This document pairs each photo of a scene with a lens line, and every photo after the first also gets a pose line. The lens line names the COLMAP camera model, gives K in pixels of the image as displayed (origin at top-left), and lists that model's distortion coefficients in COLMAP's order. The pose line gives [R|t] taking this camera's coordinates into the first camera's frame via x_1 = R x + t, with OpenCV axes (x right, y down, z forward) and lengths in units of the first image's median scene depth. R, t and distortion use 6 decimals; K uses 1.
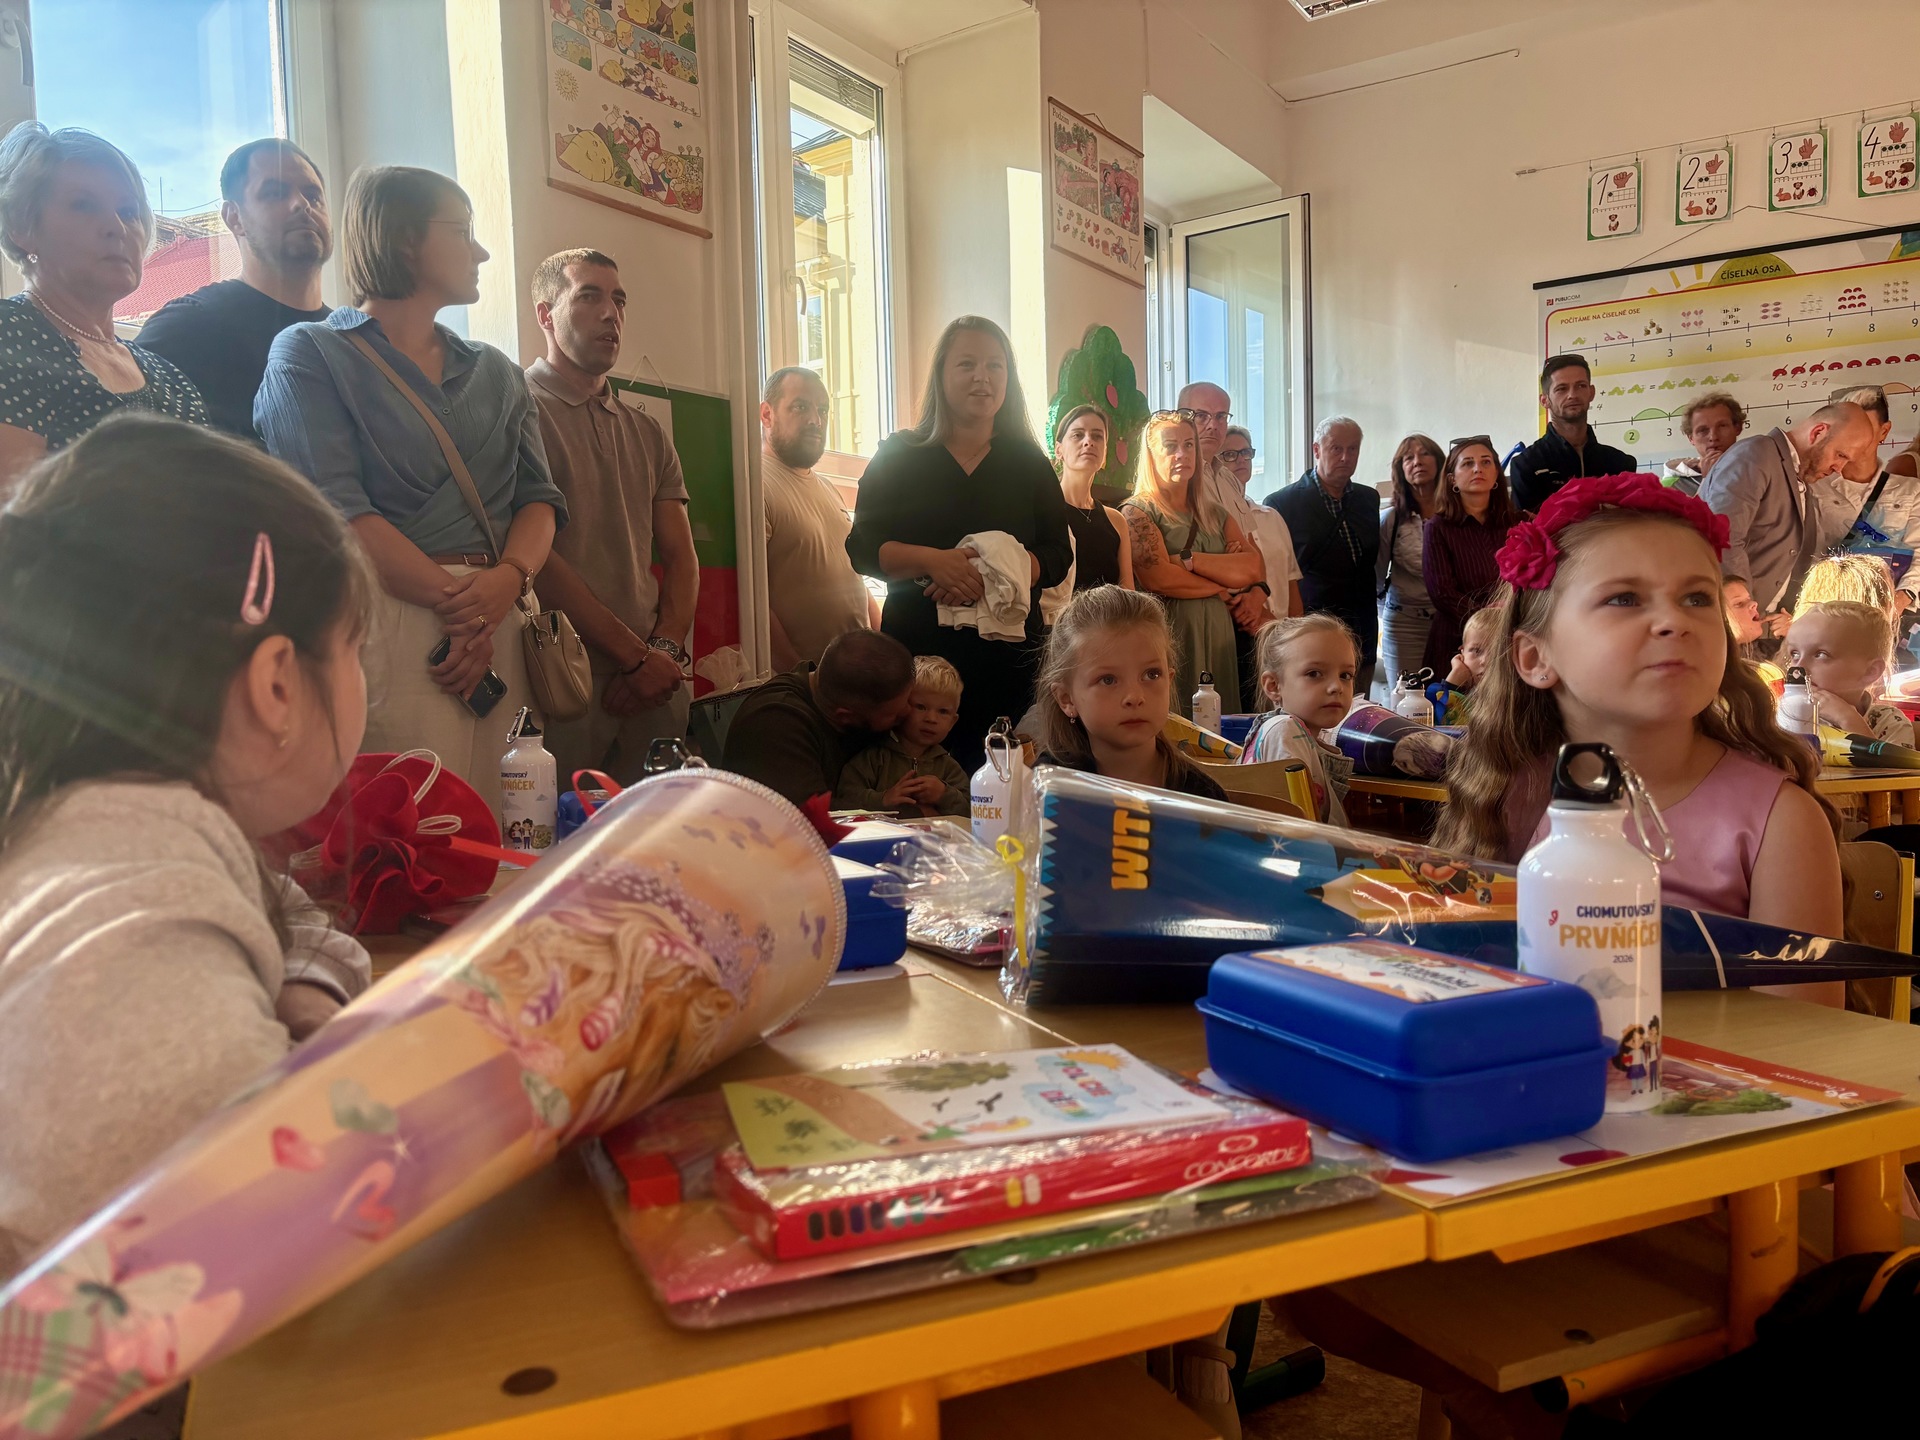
lens RADIAL K [[1456.5, 0, 955.9], [0, 1456.5, 724.7], [0, 0, 1]] dist [0.057722, -0.061013]
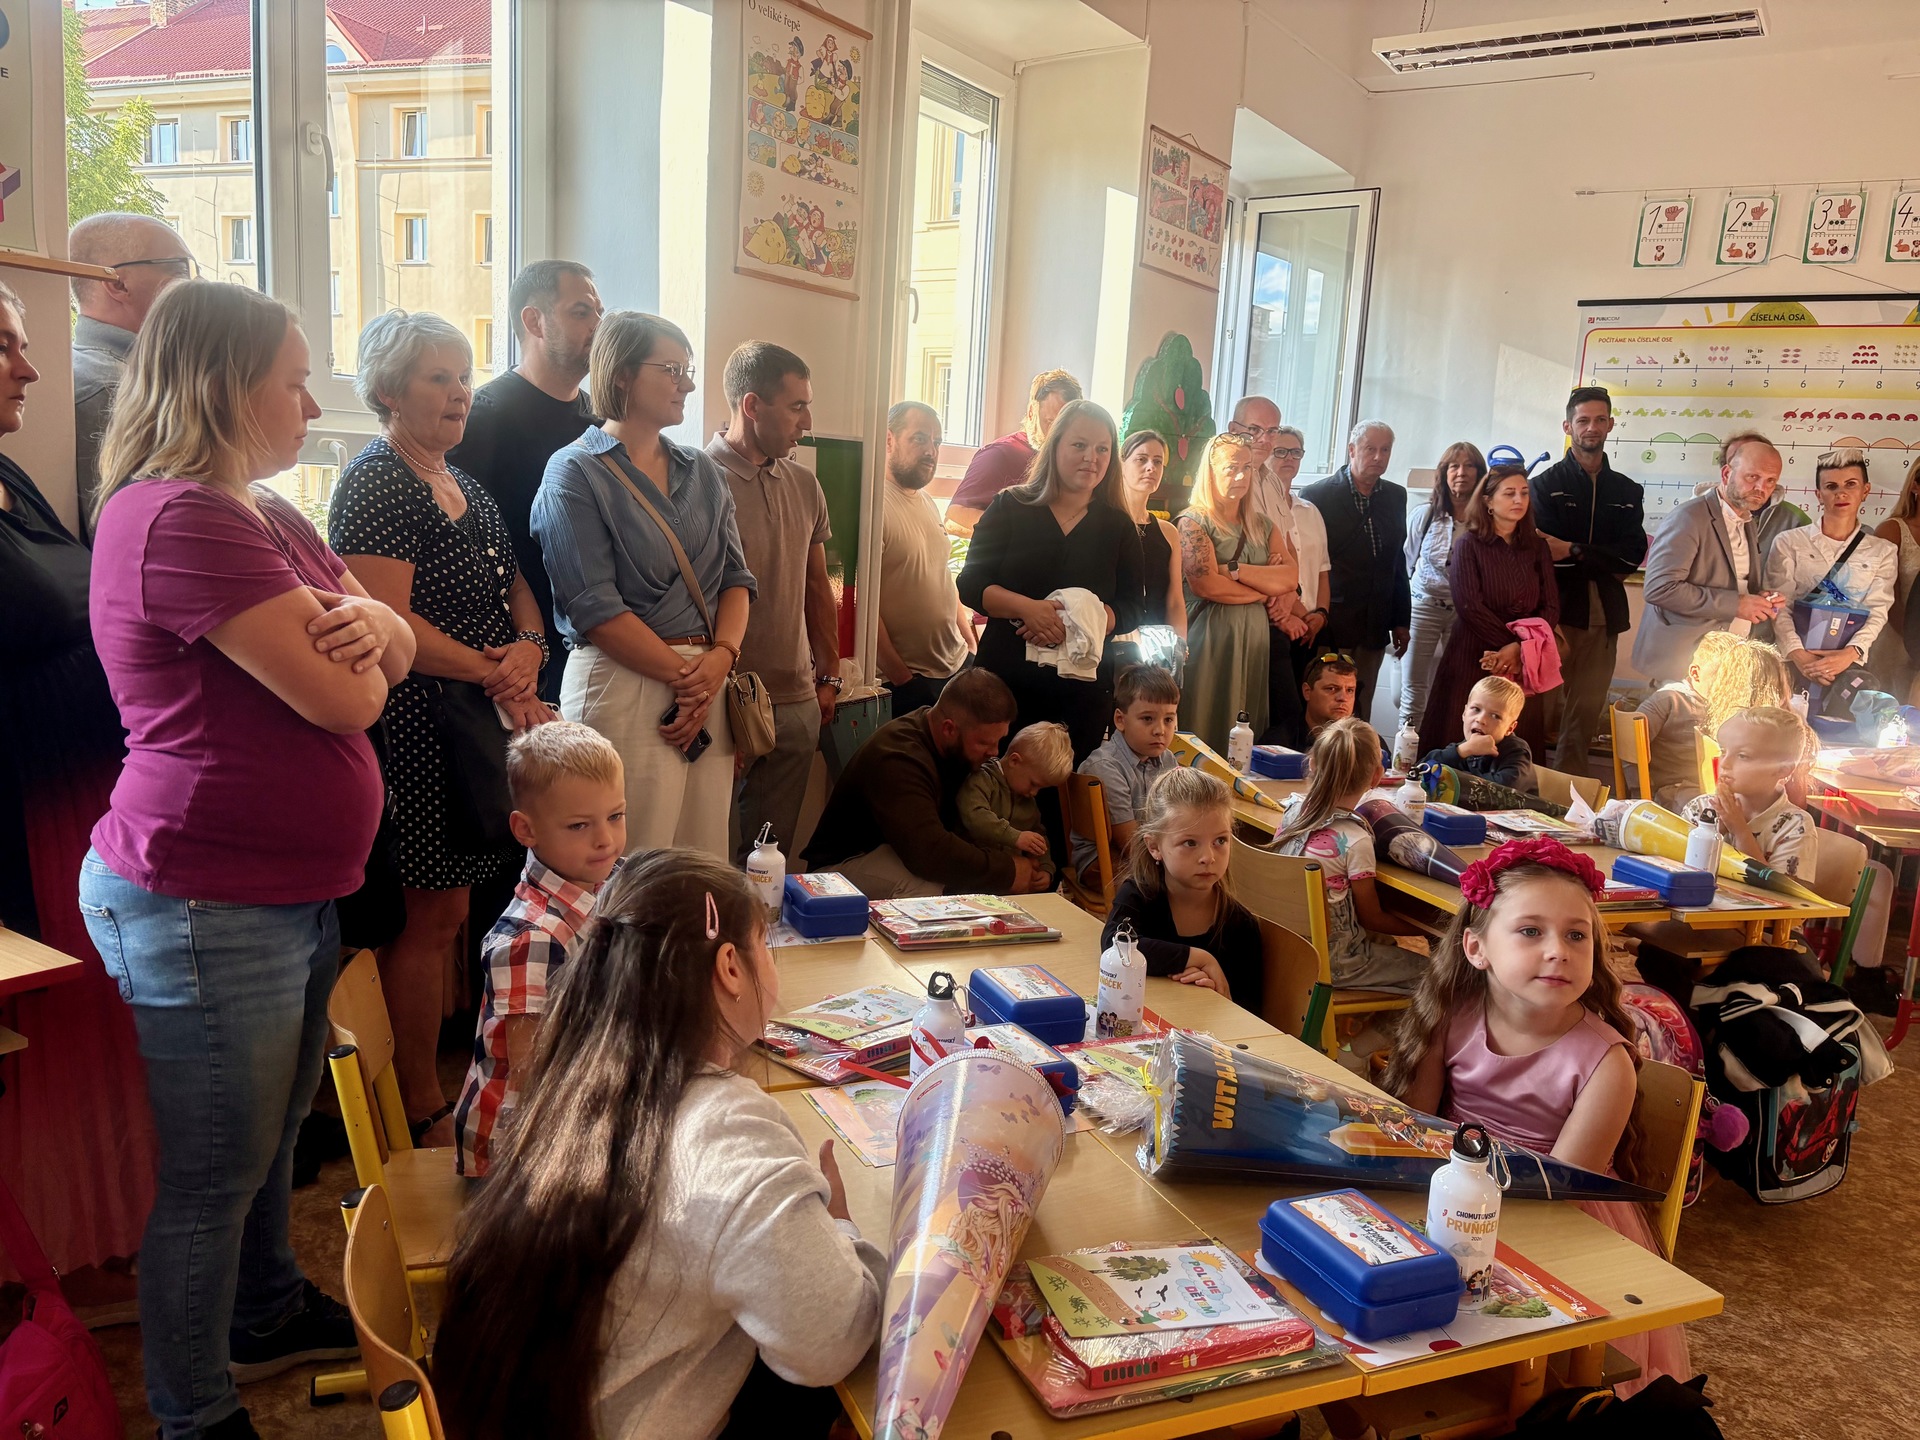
lens RADIAL K [[1456.5, 0, 959.0], [0, 1456.5, 716.9], [0, 0, 1]] dist [0.057722, -0.061013]
pose [[0.996216, 0.086807, 0.004290, -0.044016], [-0.086754, 0.990191, 0.109527, -0.096463], [0.005260, -0.109485, 0.993975, -0.126556]]
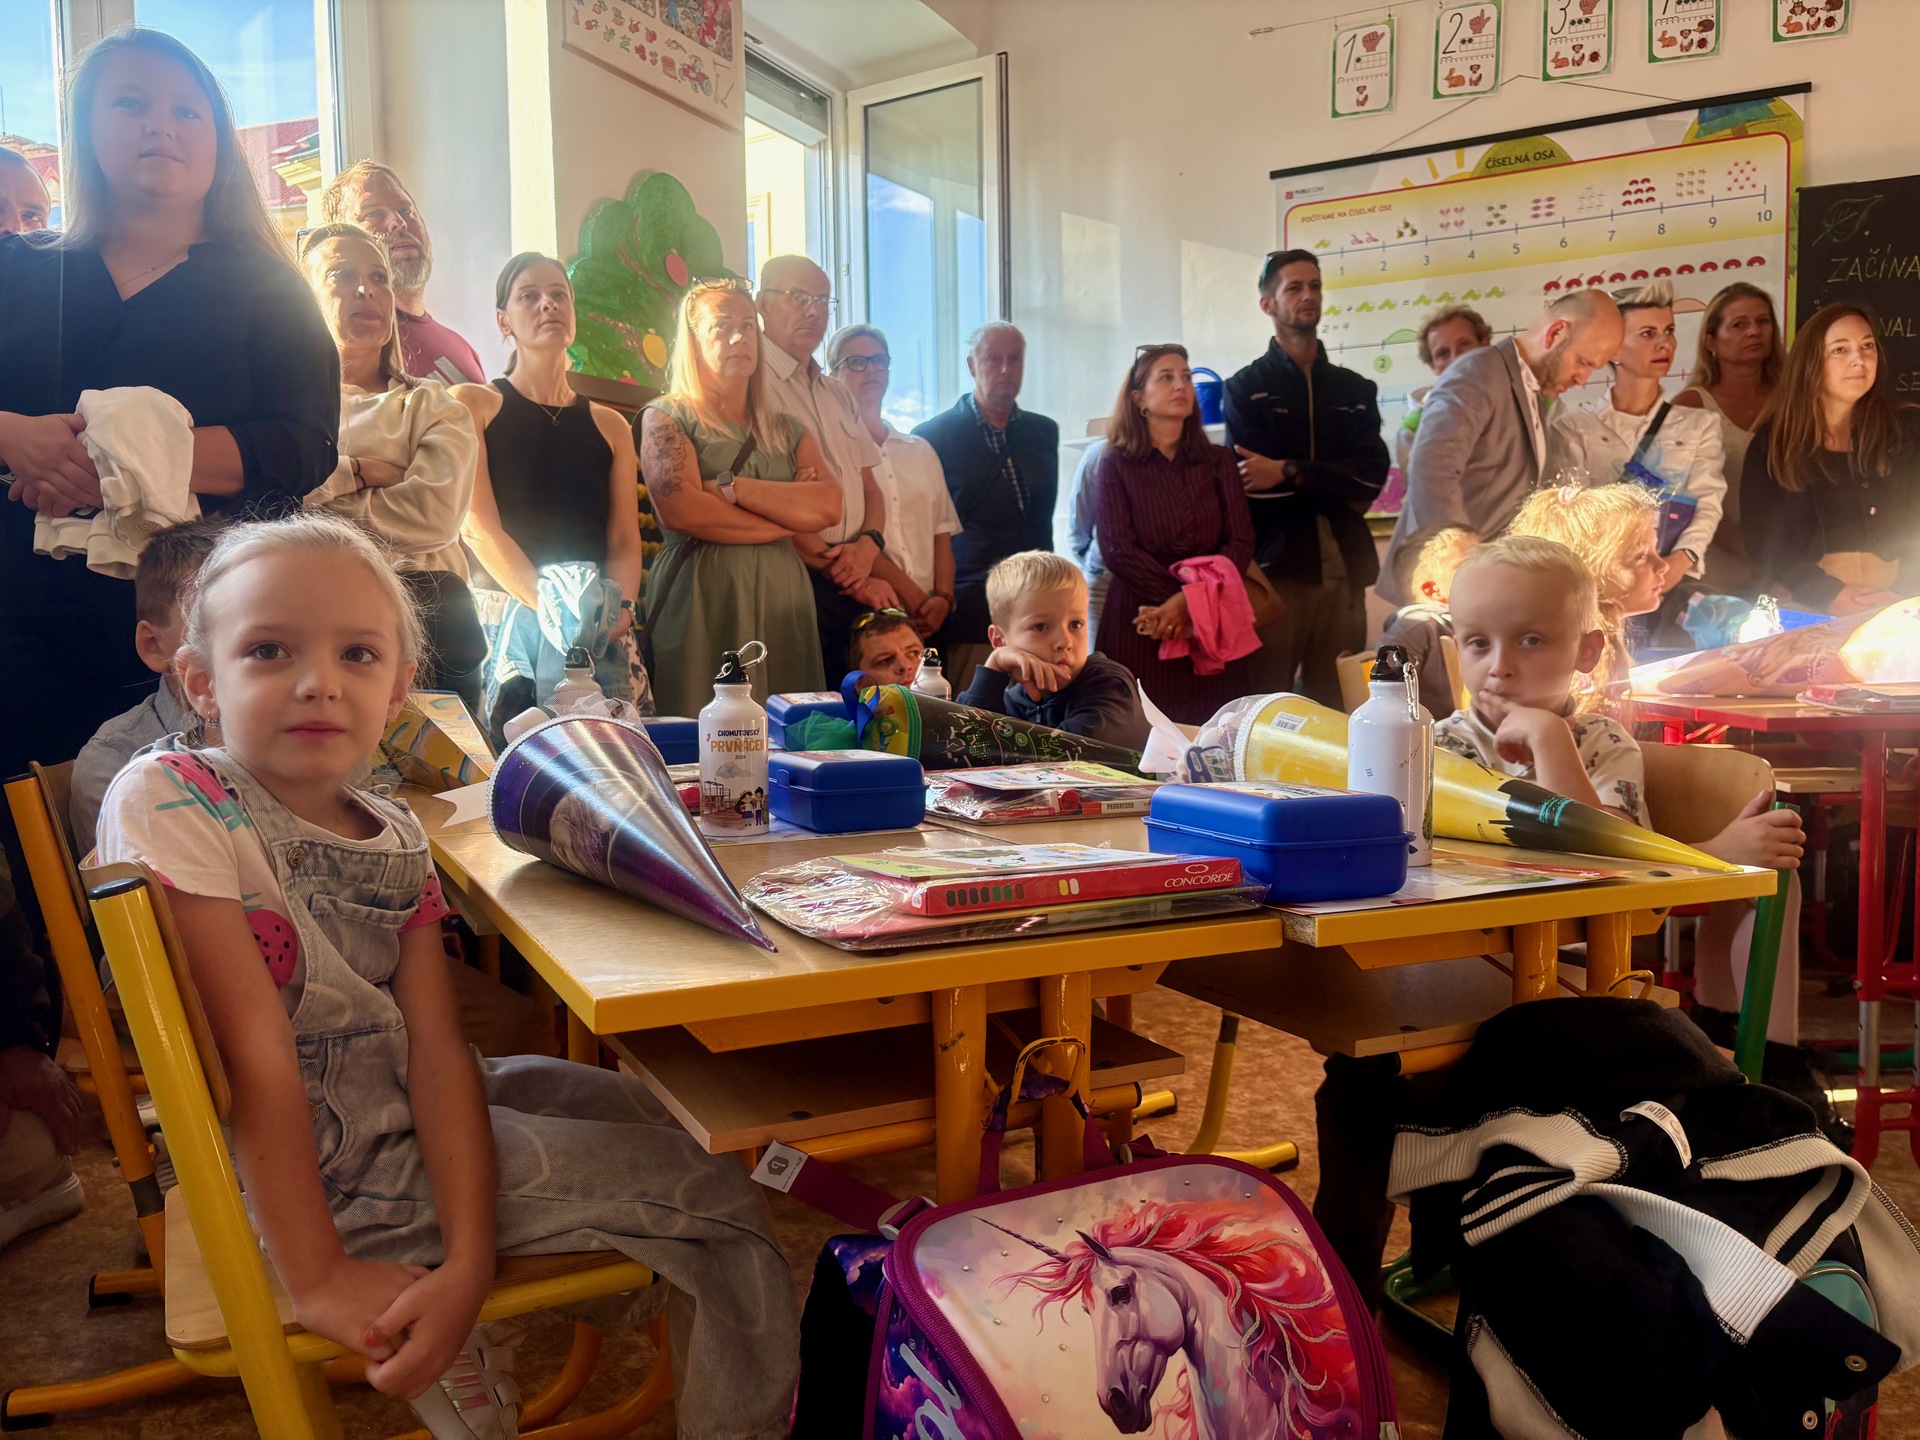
lens RADIAL K [[1456.5, 0, 960.4], [0, 1456.5, 733.8], [0, 0, 1]] dist [0.057722, -0.061013]
pose [[0.995452, 0.004534, 0.095154, 0.184727], [-0.006536, 0.999764, 0.020741, -0.009316], [-0.095037, -0.021269, 0.995246, 0.257898]]
